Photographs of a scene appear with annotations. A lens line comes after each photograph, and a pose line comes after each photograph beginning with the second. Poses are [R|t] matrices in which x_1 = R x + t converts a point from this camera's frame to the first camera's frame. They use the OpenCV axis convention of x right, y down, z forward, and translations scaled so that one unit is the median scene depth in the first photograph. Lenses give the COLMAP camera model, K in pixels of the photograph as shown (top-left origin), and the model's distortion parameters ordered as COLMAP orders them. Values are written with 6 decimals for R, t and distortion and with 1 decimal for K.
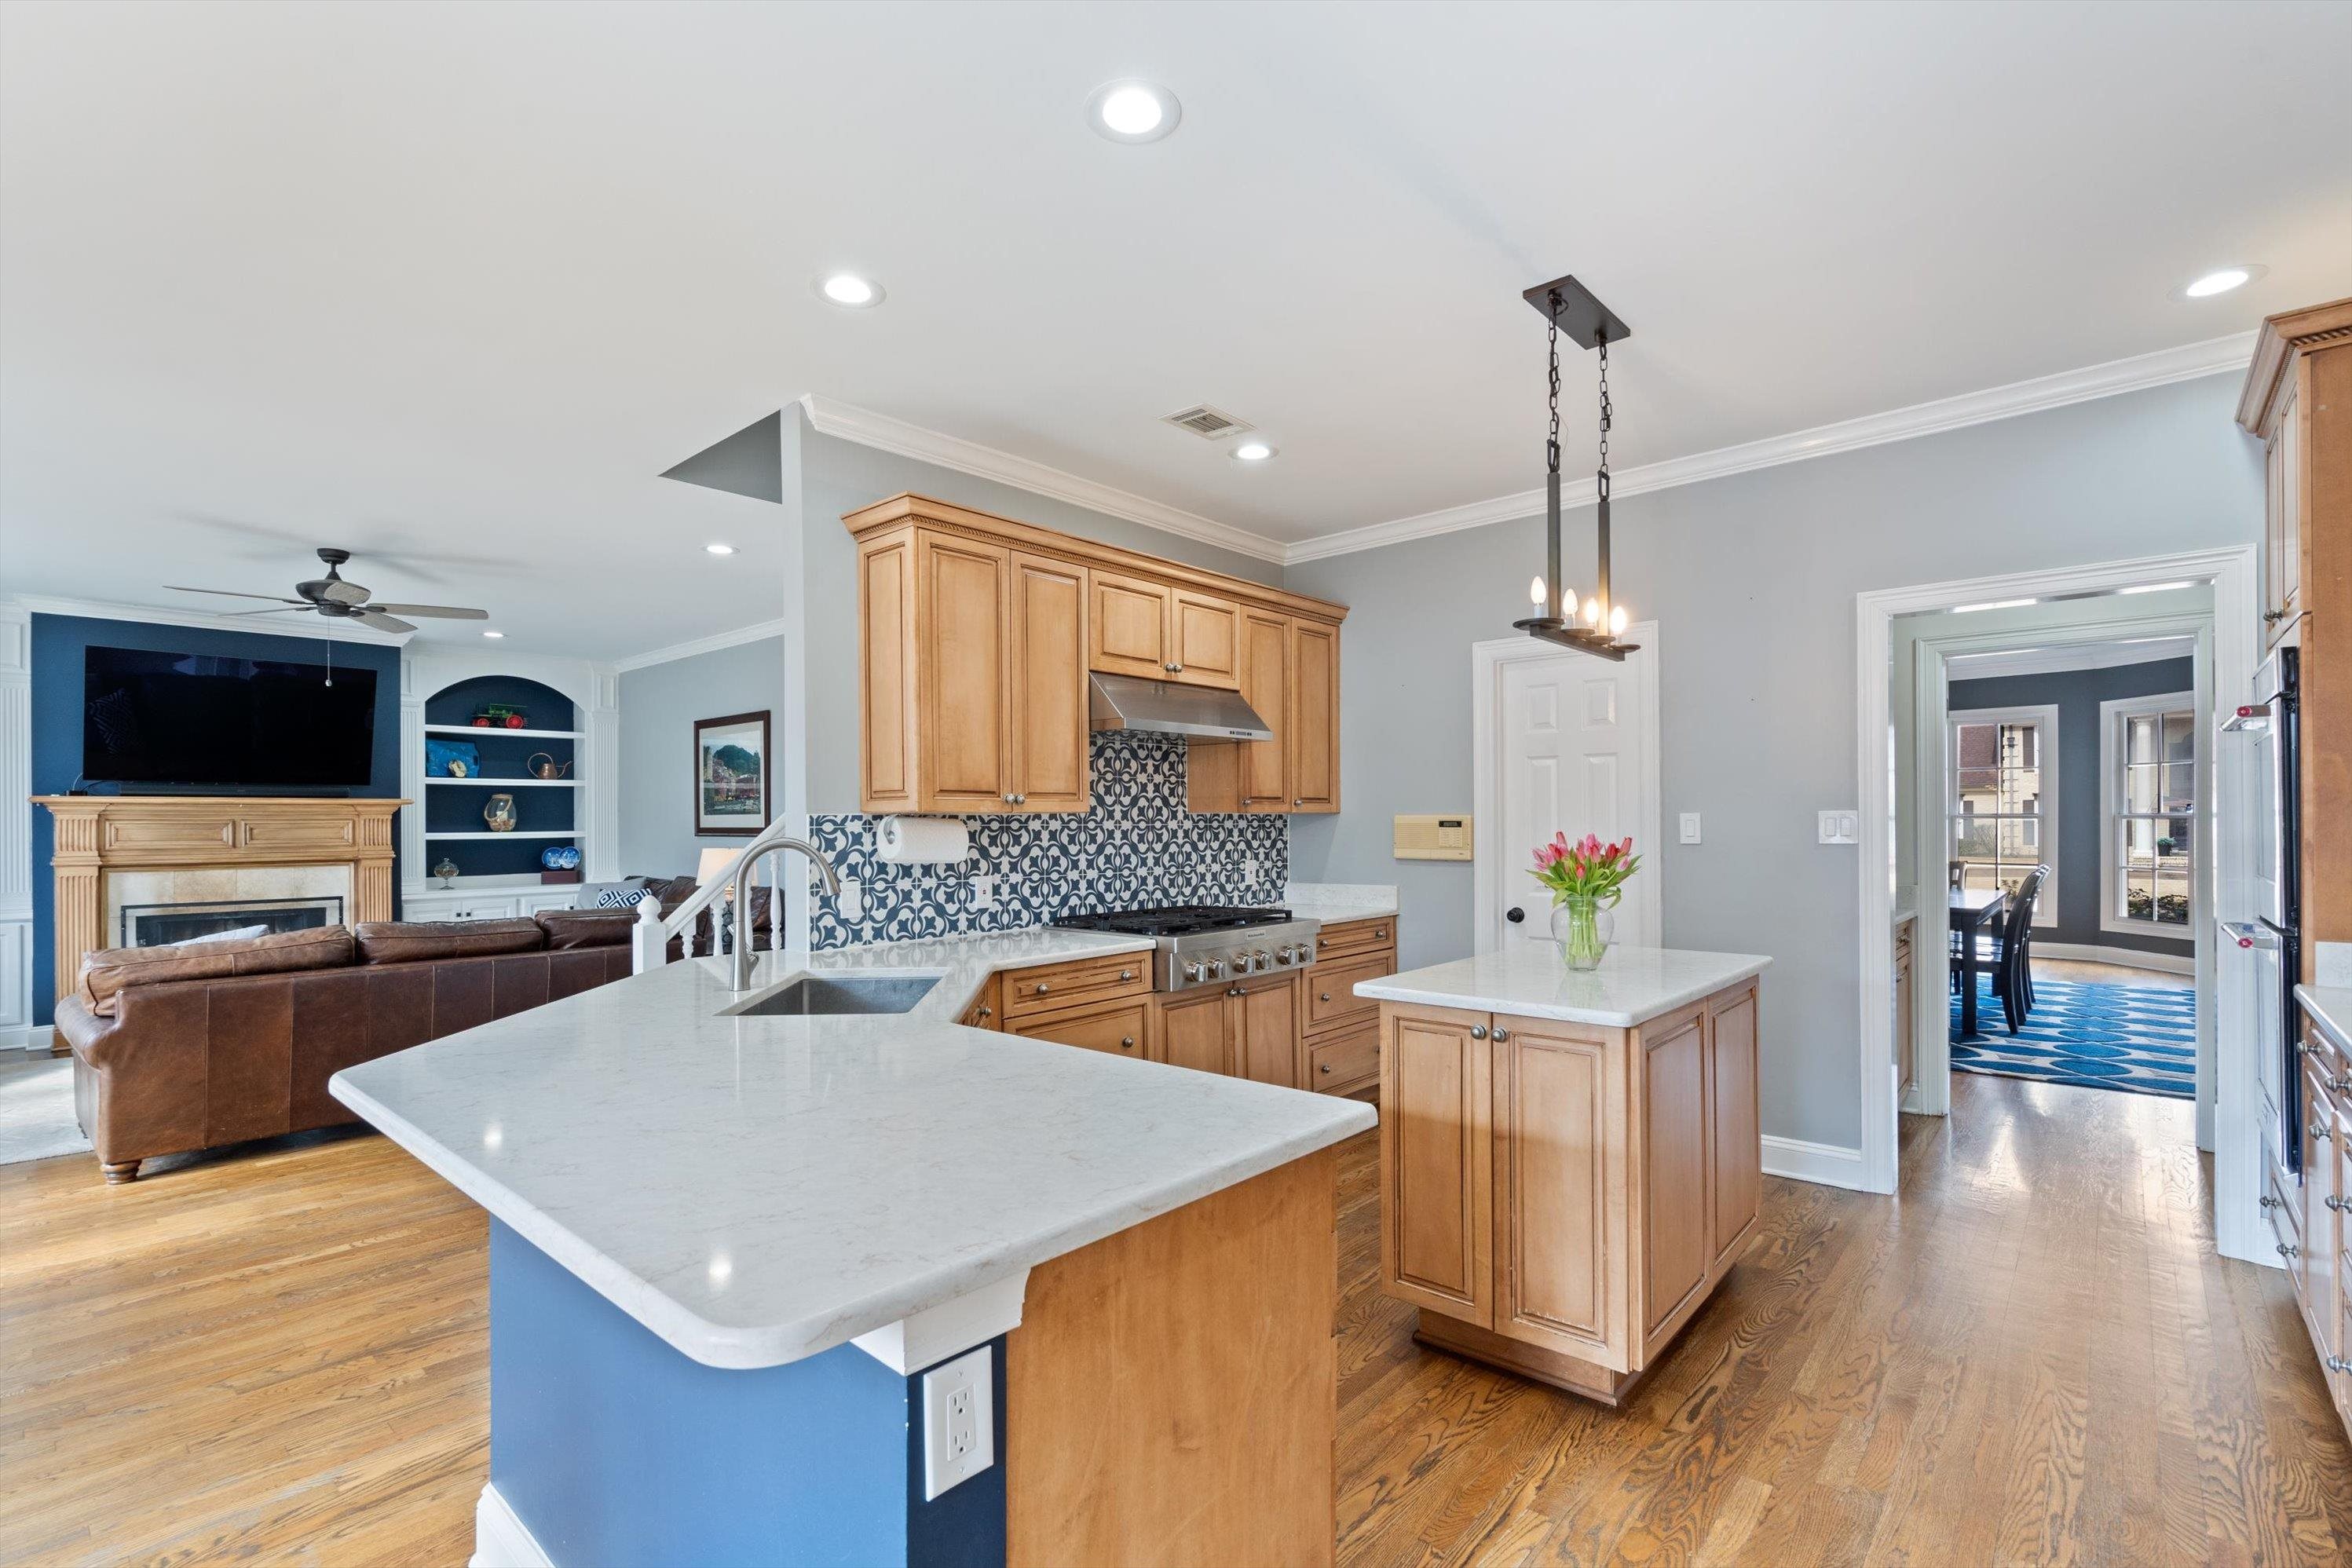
lens RADIAL K [[1087.6, 0, 1161.0], [0, 1087.6, 818.6], [0, 0, 1]] dist [-0.002957, -0.000162]
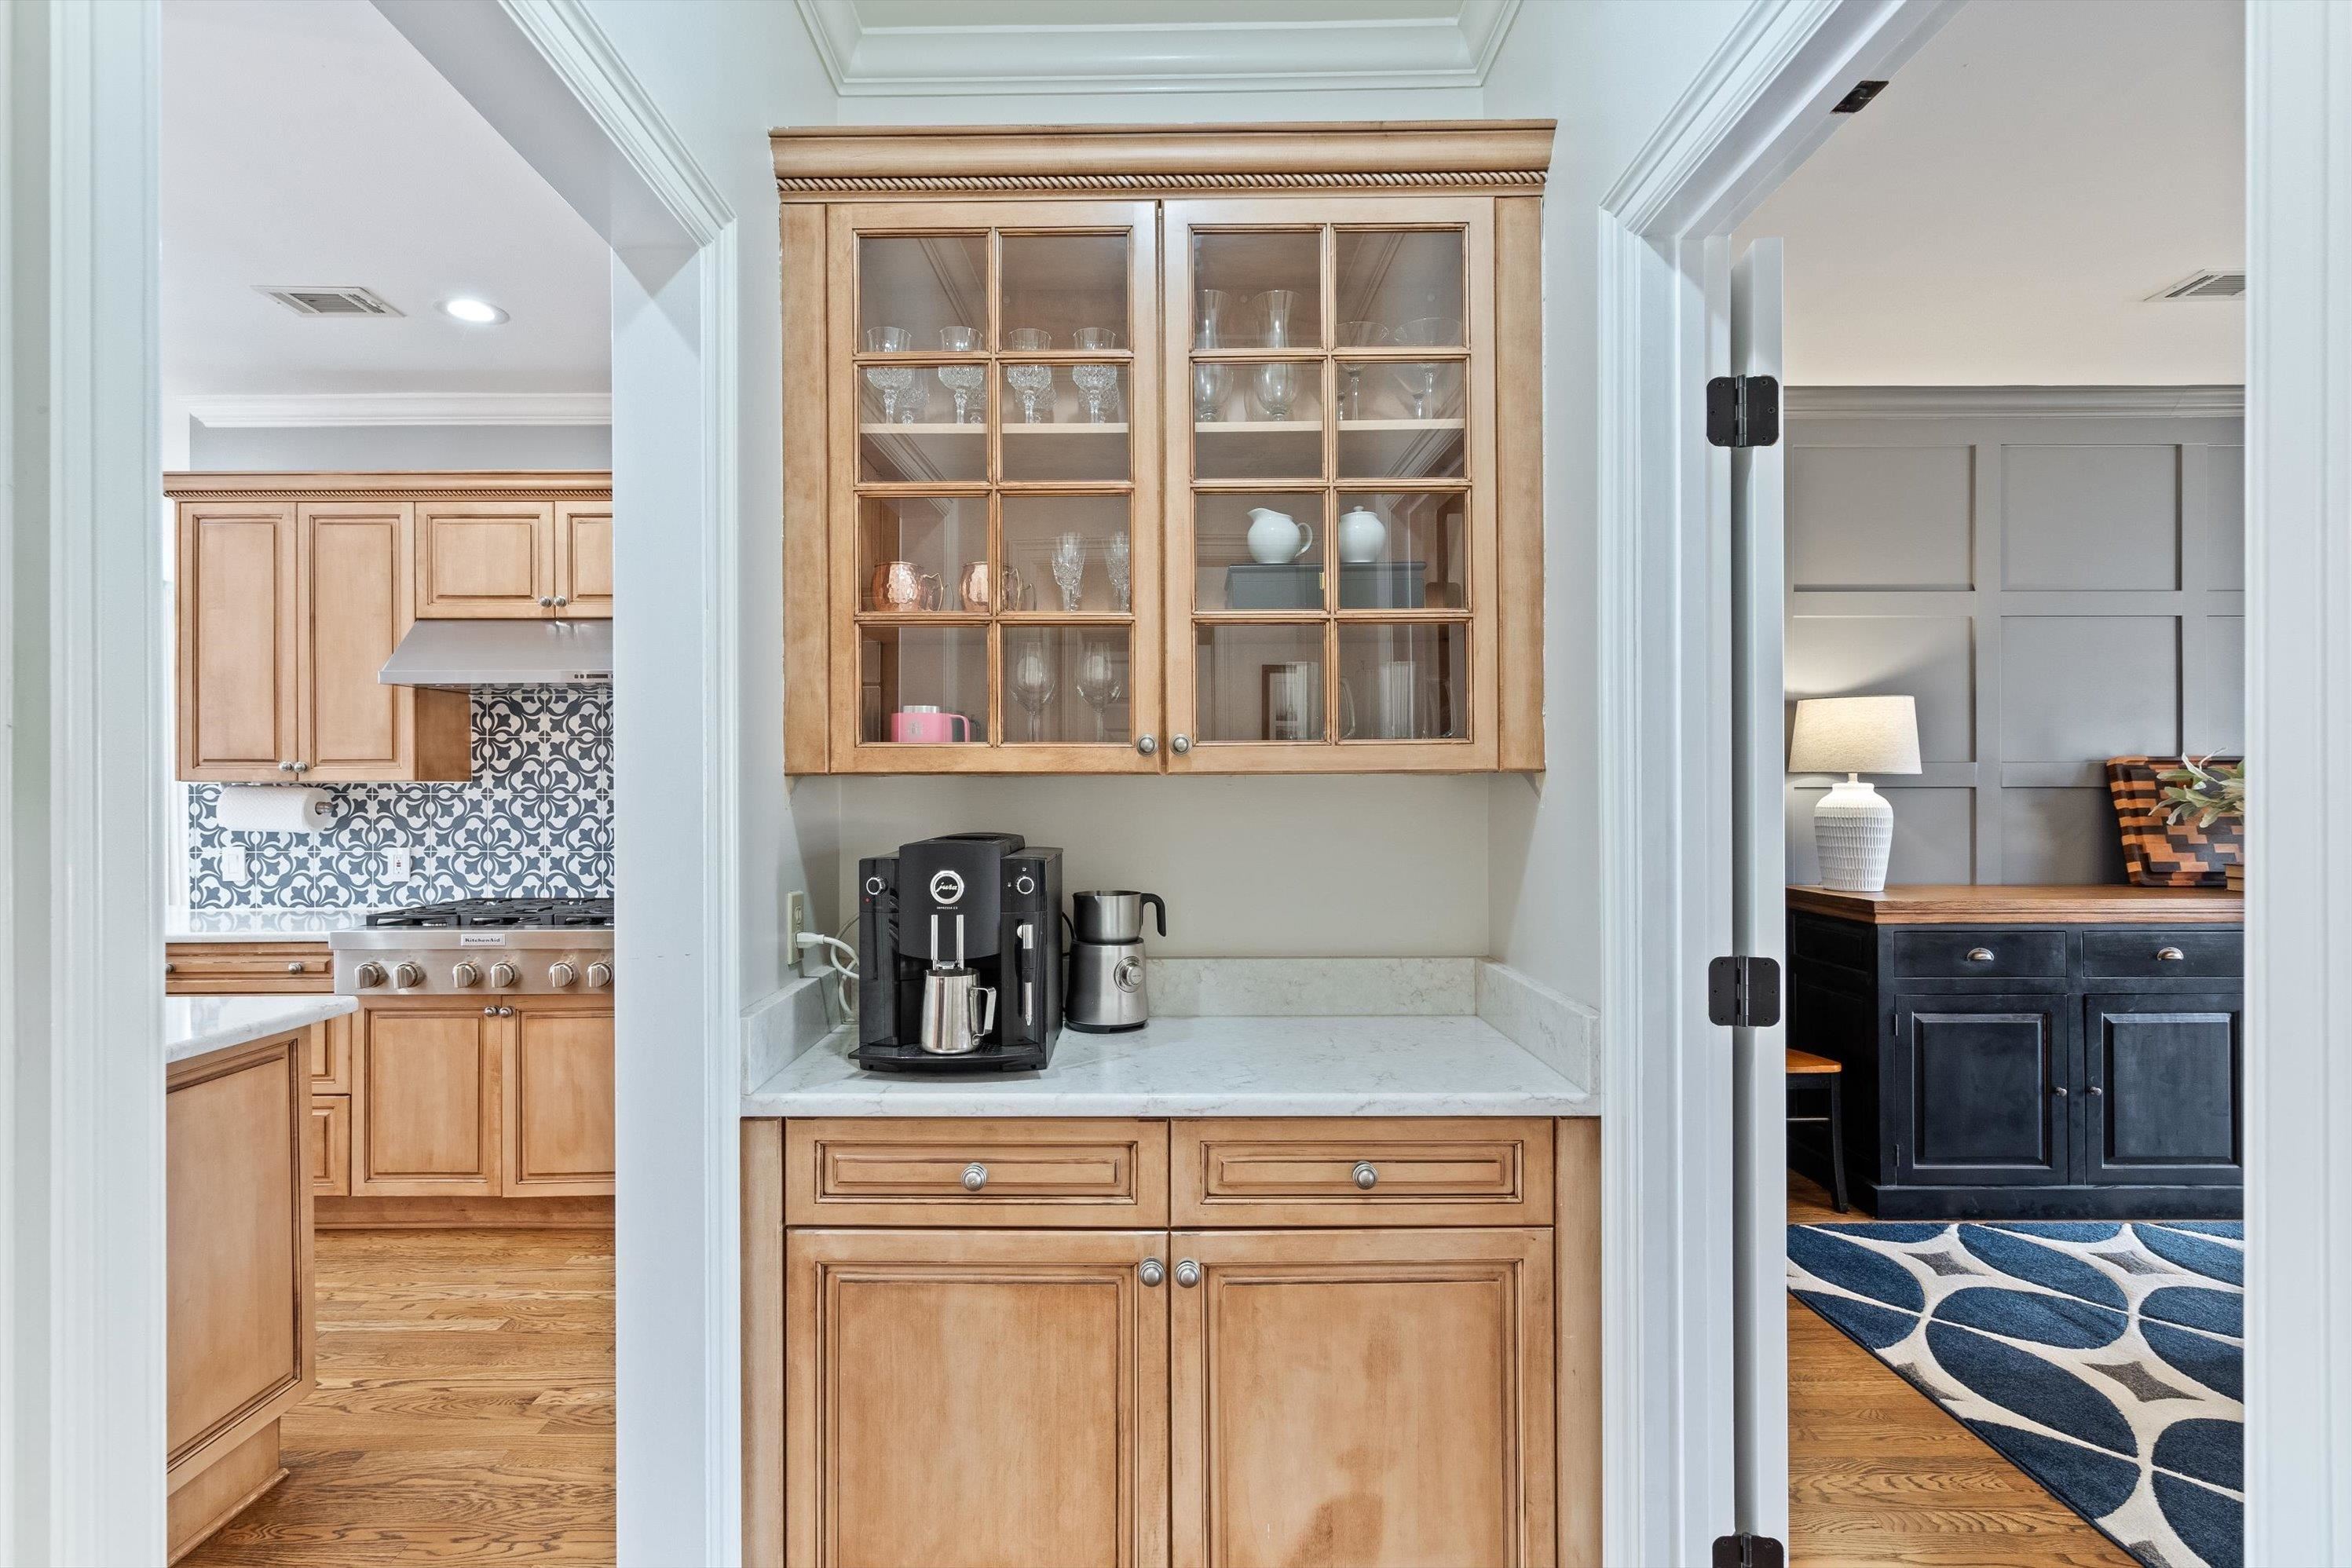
lens RADIAL K [[1172.0, 0, 1177.7], [0, 1172.0, 784.9], [0, 0, 1]] dist [0.000231, -0.000037]
pose [[0.661242, 0.000306, -0.750173, 1.038165], [0.000834, 0.999999, 0.001143, -0.002343], [0.750173, -0.001382, 0.661241, 0.824598]]
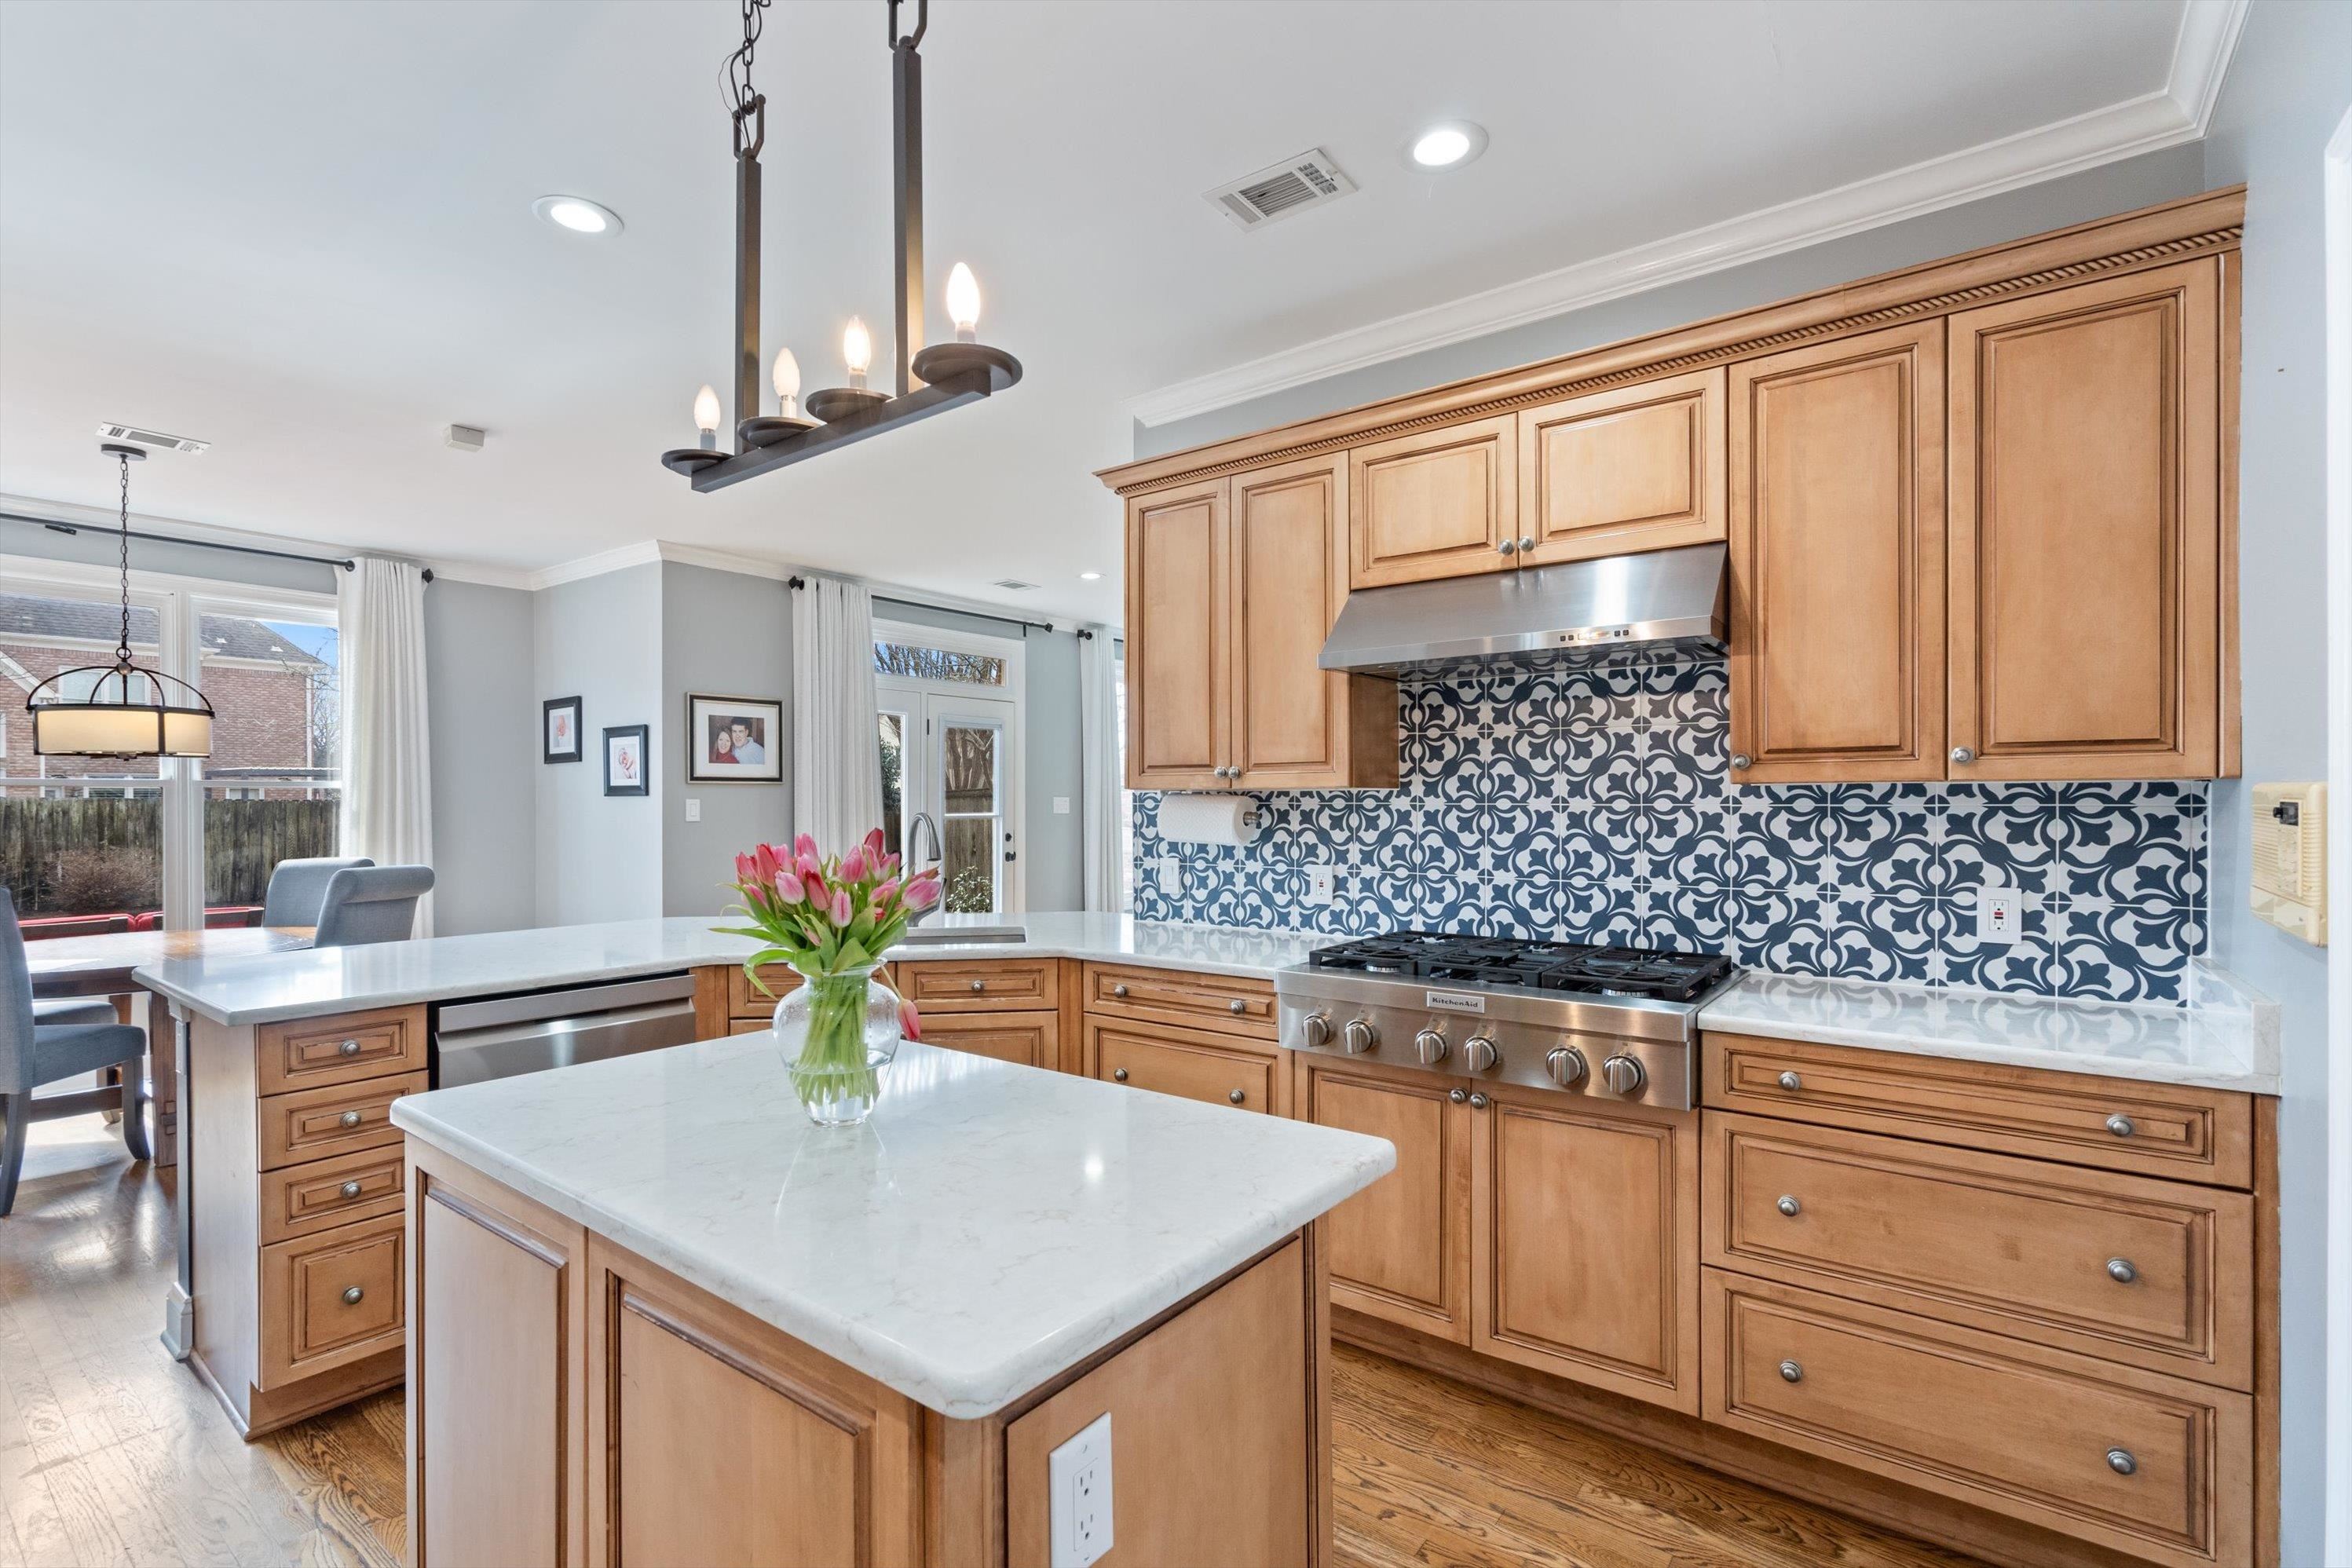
lens RADIAL K [[1087.6, 0, 1160.6], [0, 1087.6, 798.1], [0, 0, 1]] dist [-0.002957, -0.000162]
pose [[0.068976, 0.000266, -0.997618, 0.640303], [0.001388, 0.999999, 0.000362, 0.001802], [0.997617, -0.001409, 0.068975, 0.812968]]
